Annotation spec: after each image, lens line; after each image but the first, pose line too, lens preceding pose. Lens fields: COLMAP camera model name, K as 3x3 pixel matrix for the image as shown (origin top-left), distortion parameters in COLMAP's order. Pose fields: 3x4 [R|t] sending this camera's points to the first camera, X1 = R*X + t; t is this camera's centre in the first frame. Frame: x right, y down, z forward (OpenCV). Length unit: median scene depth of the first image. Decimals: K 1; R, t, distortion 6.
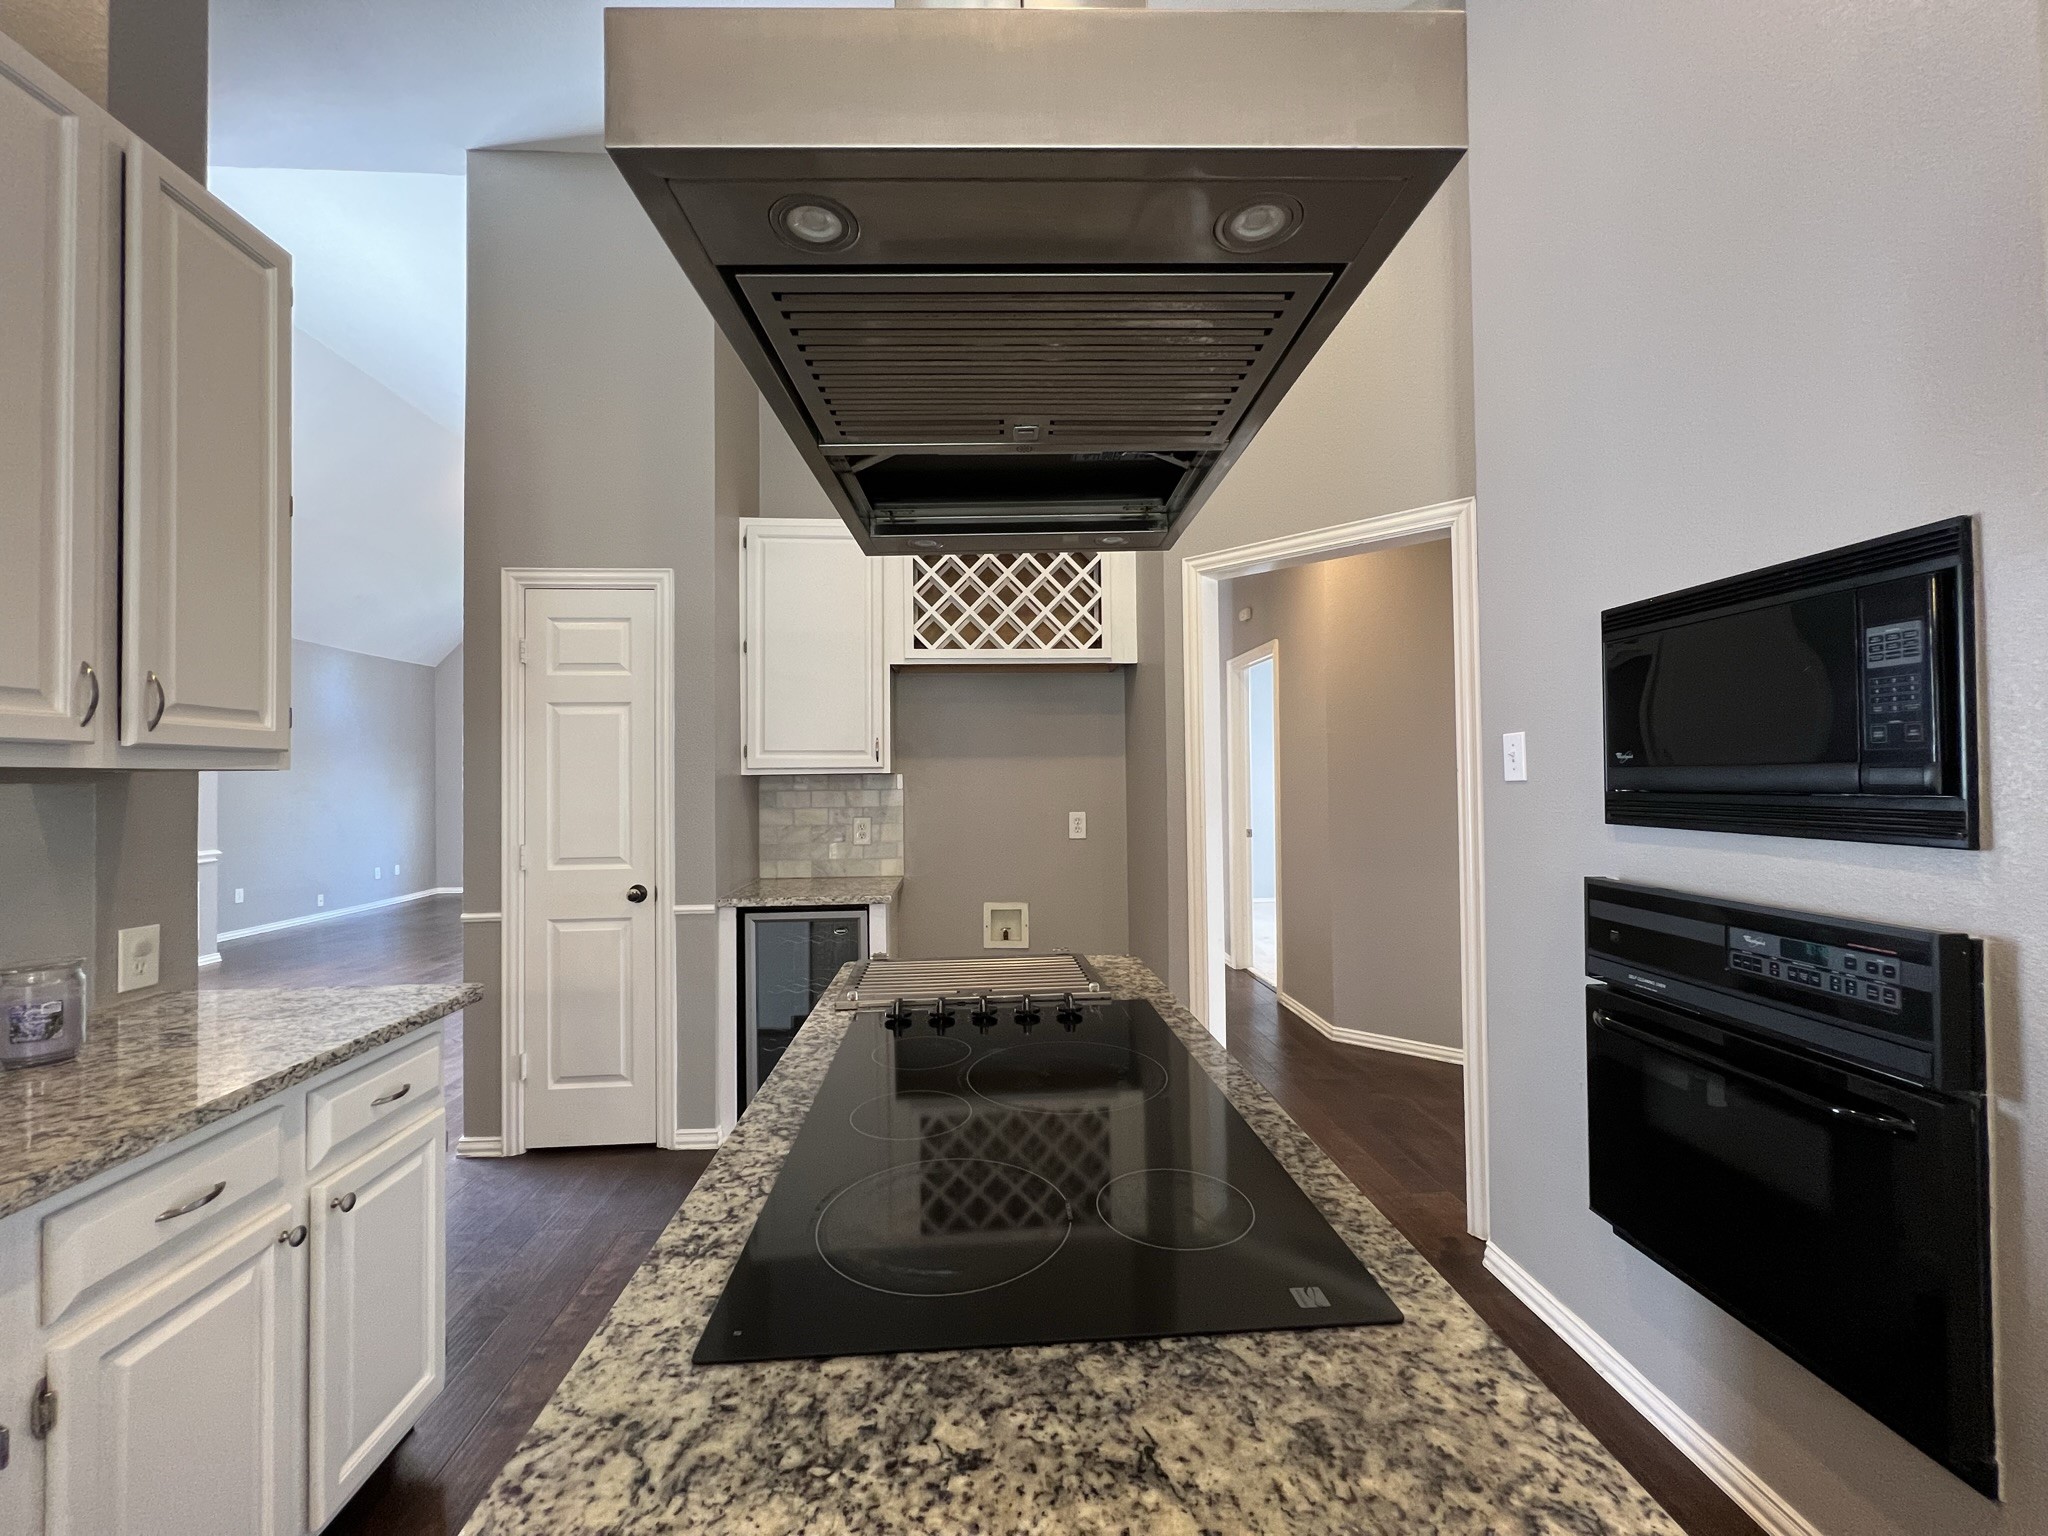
lens RADIAL K [[822.5, 0, 1020.8], [0, 822.5, 761.9], [0, 0, 1]] dist [-0.003200, 0.000663]
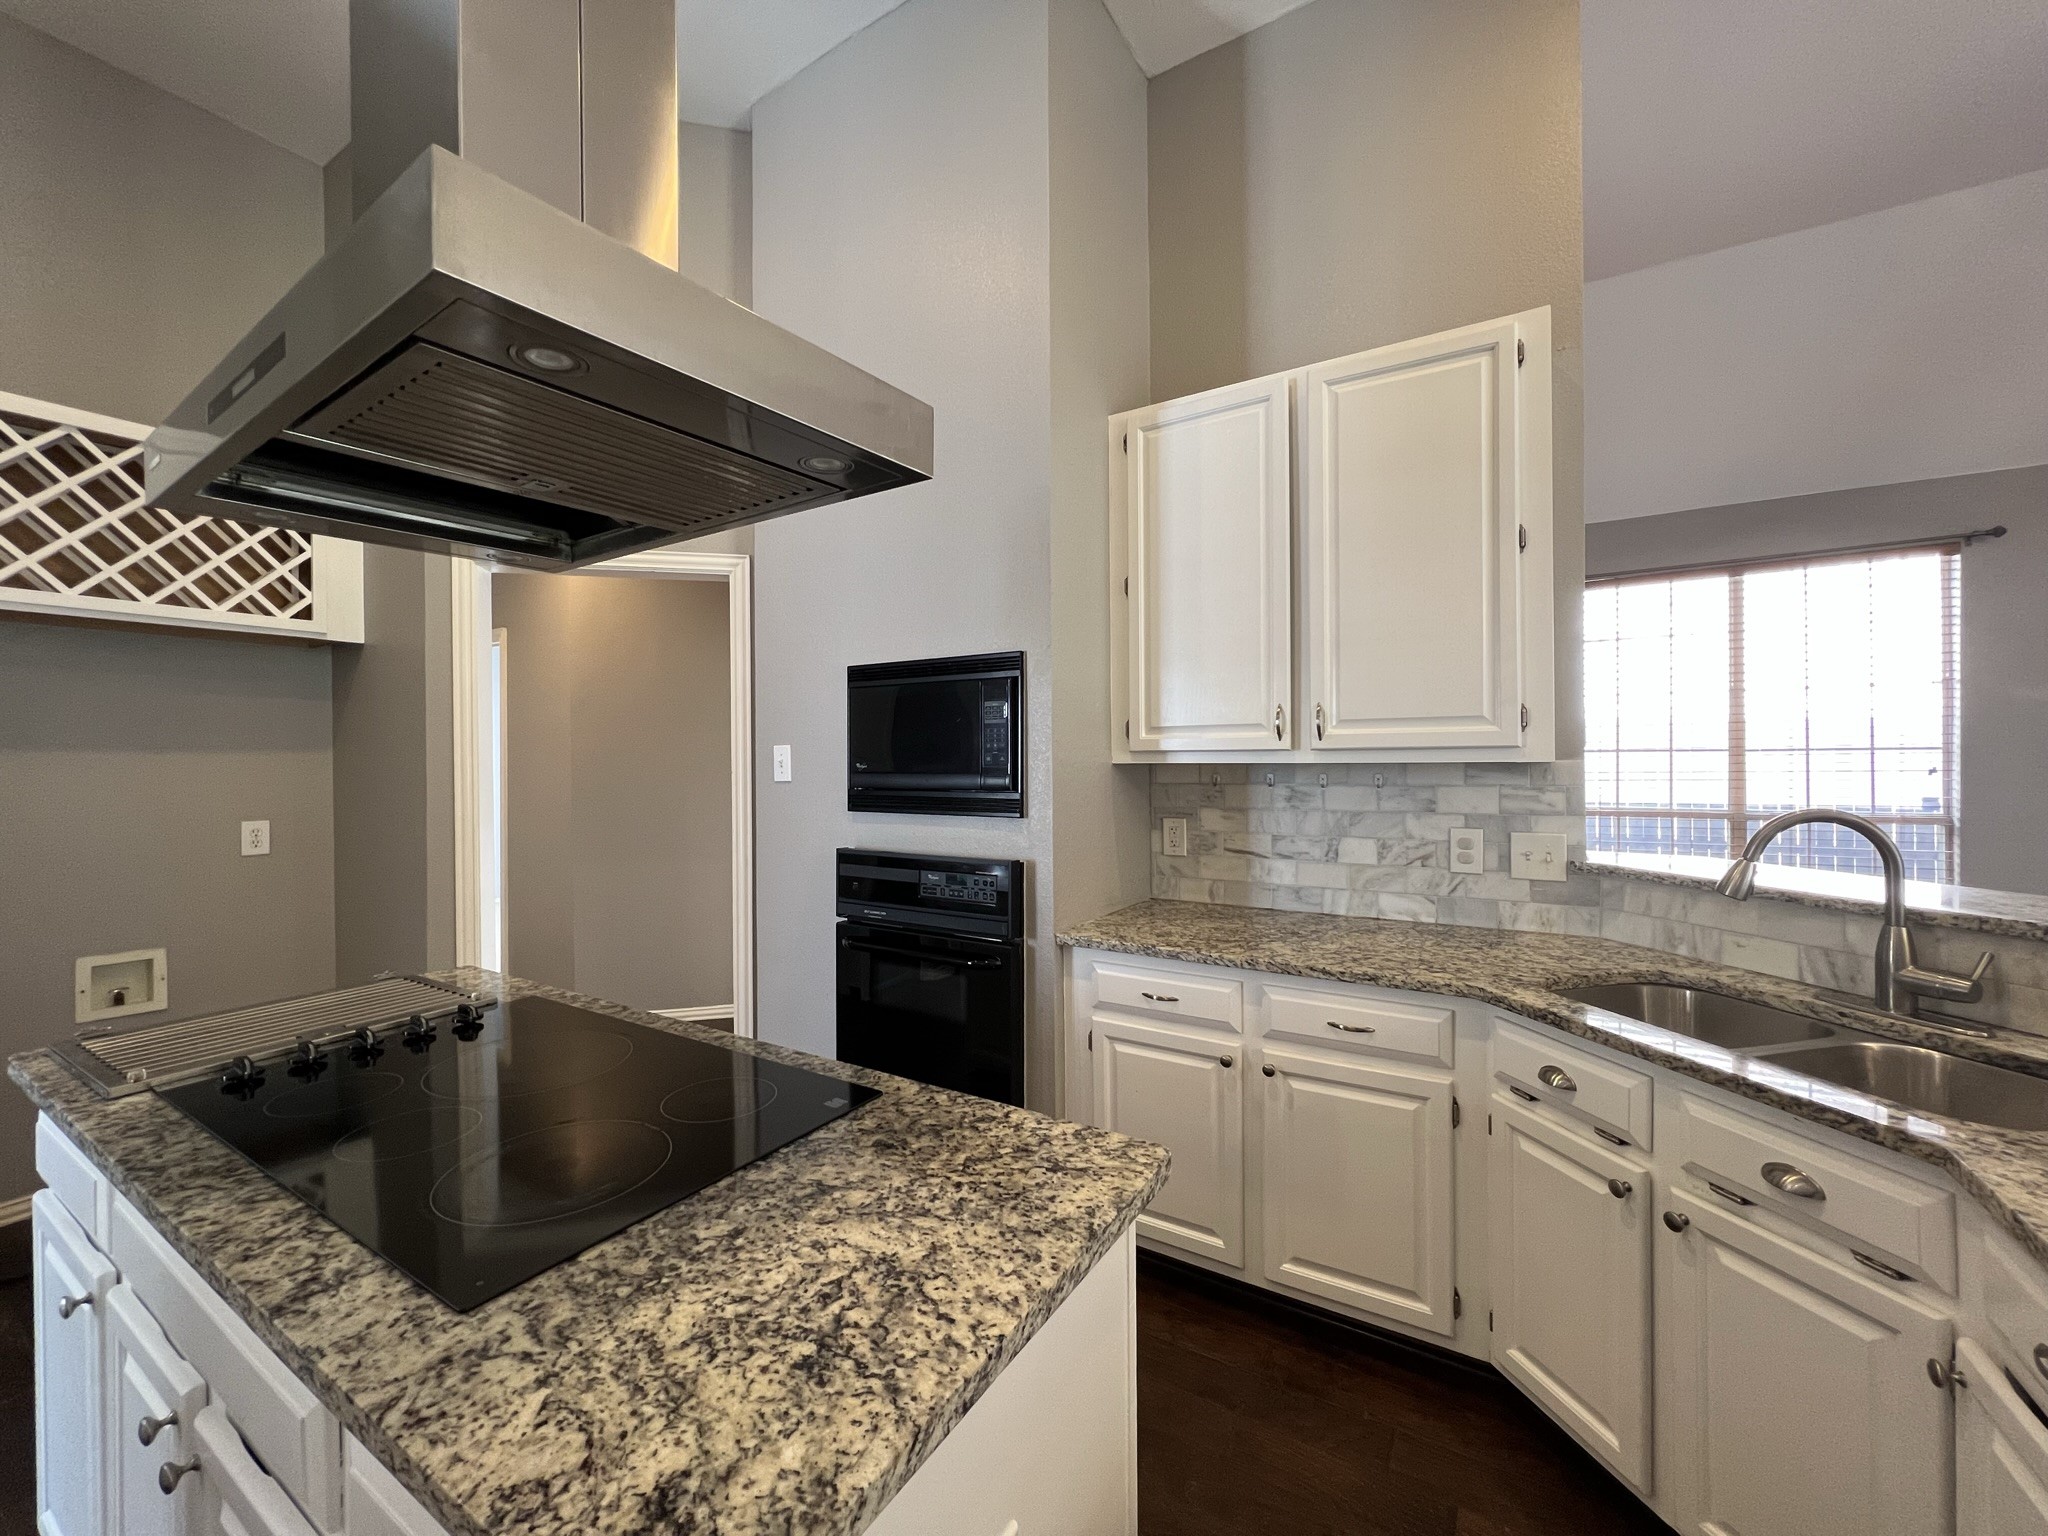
lens RADIAL K [[822.5, 0, 1020.8], [0, 822.5, 761.9], [0, 0, 1]] dist [-0.003200, 0.000663]
pose [[0.583463, 0.005387, 0.812122, -0.429986], [-0.016686, 0.999846, 0.005355, -0.036620], [-0.811968, -0.016675, 0.583463, -0.154908]]
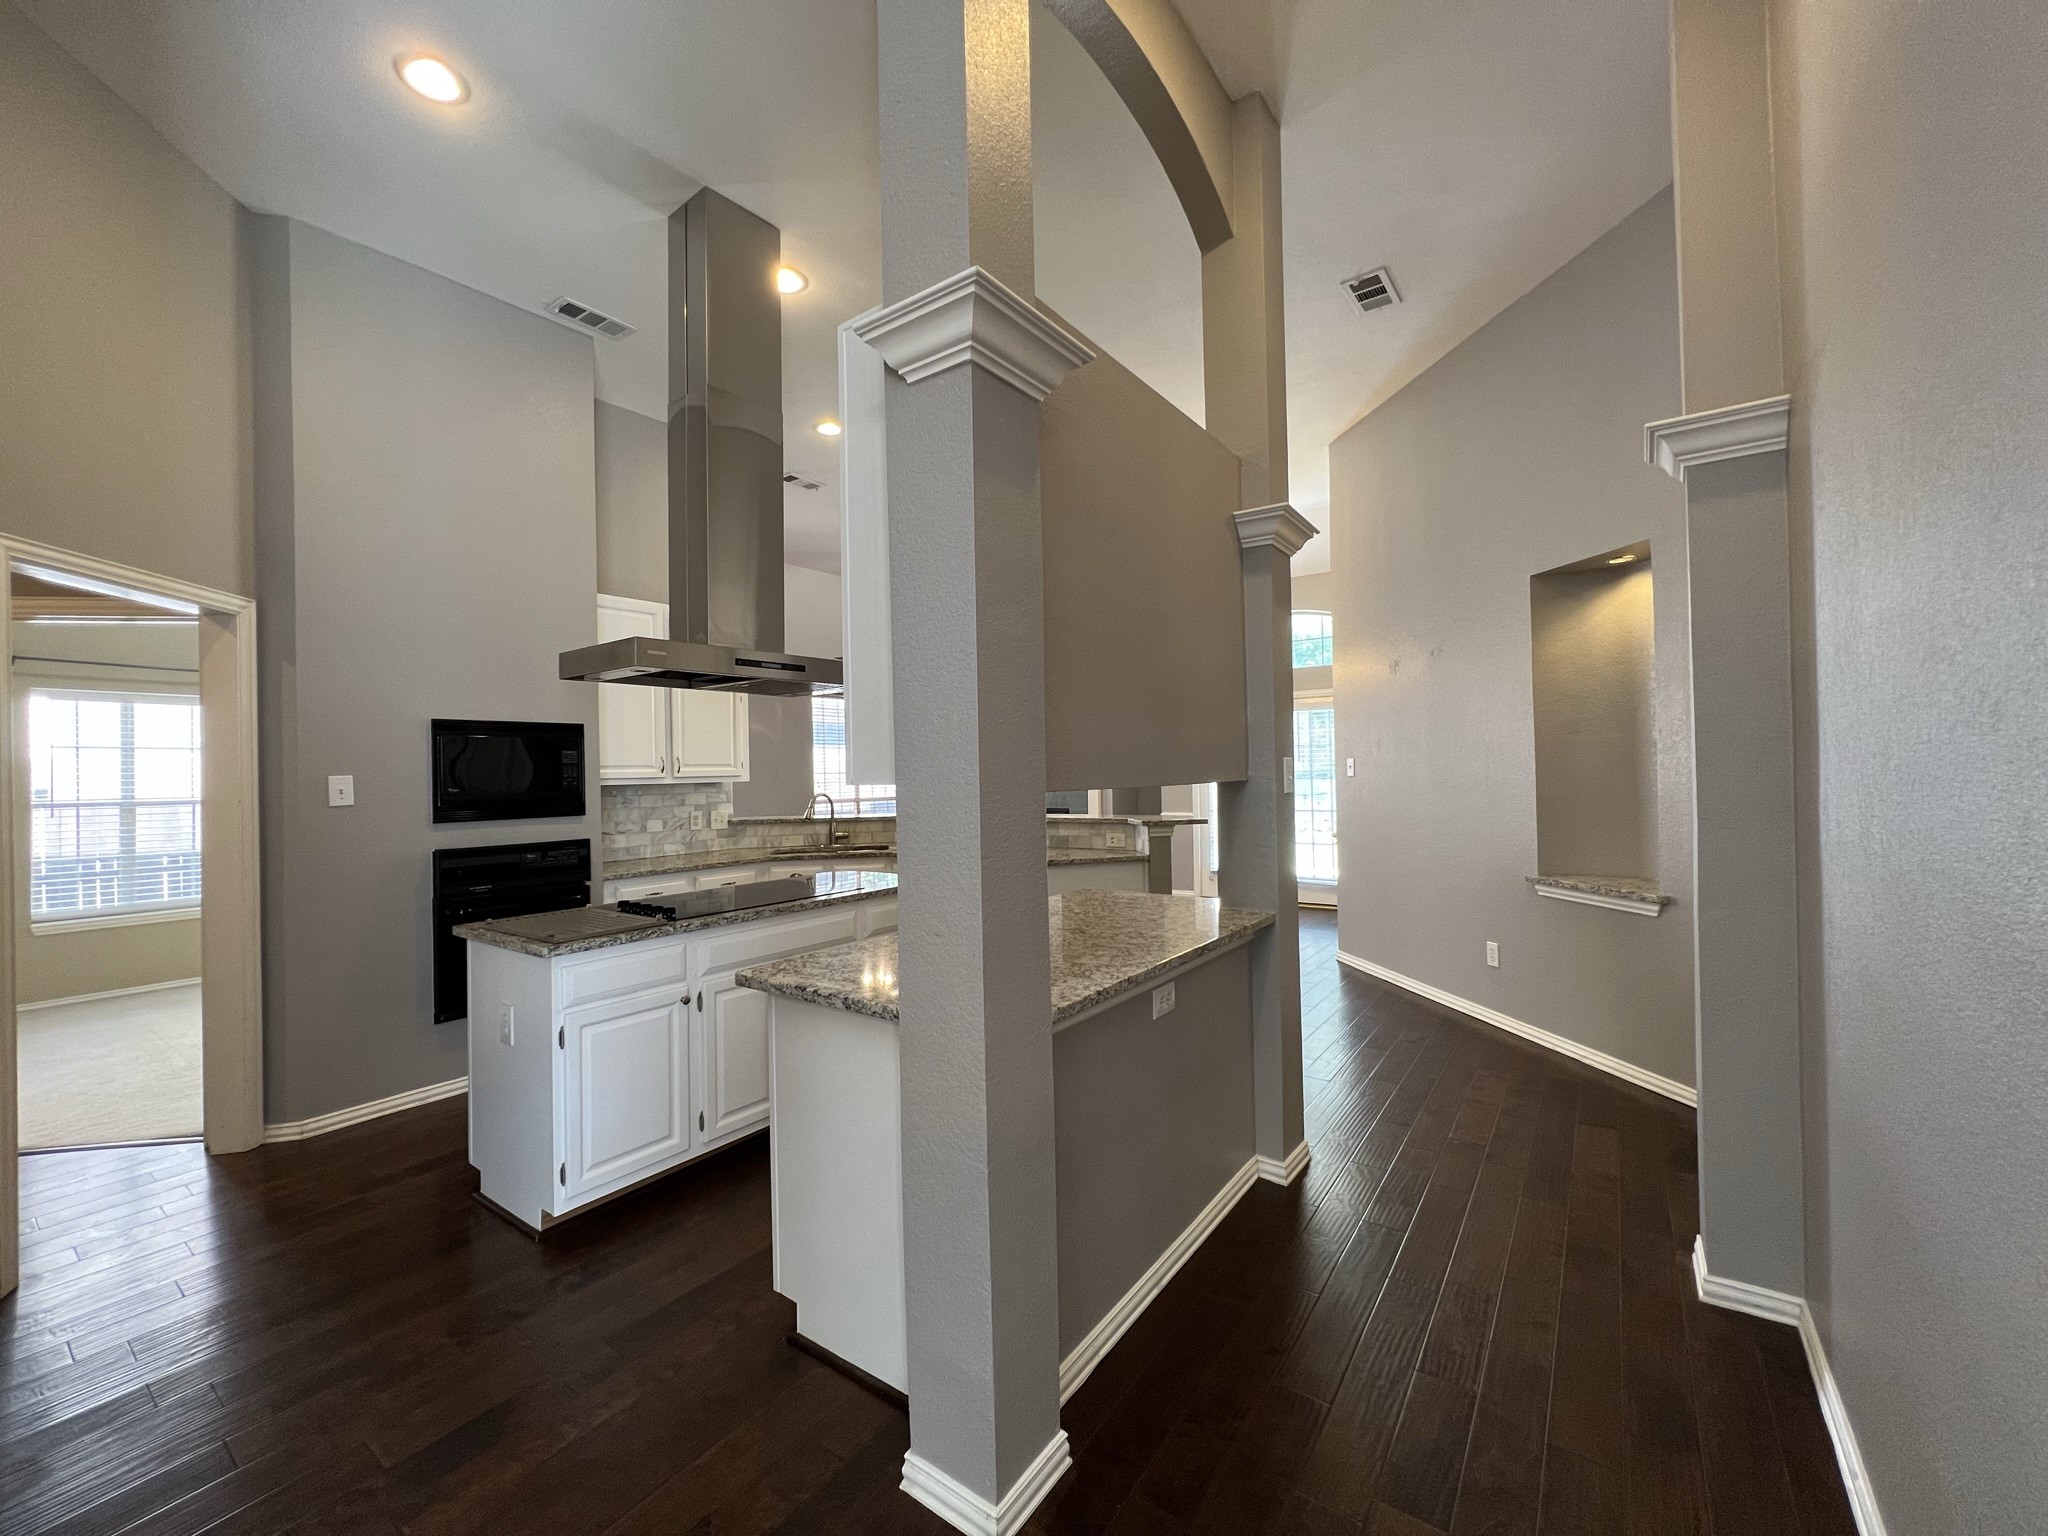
lens RADIAL K [[821.5, 0, 1020.6], [0, 821.5, 762.6], [0, 0, 1]] dist [-0.005791, 0.002588]
pose [[-0.766944, 0.036096, 0.640698, -2.428685], [0.018190, 0.999238, -0.034522, 0.030558], [-0.641456, -0.014822, -0.767017, 2.309712]]
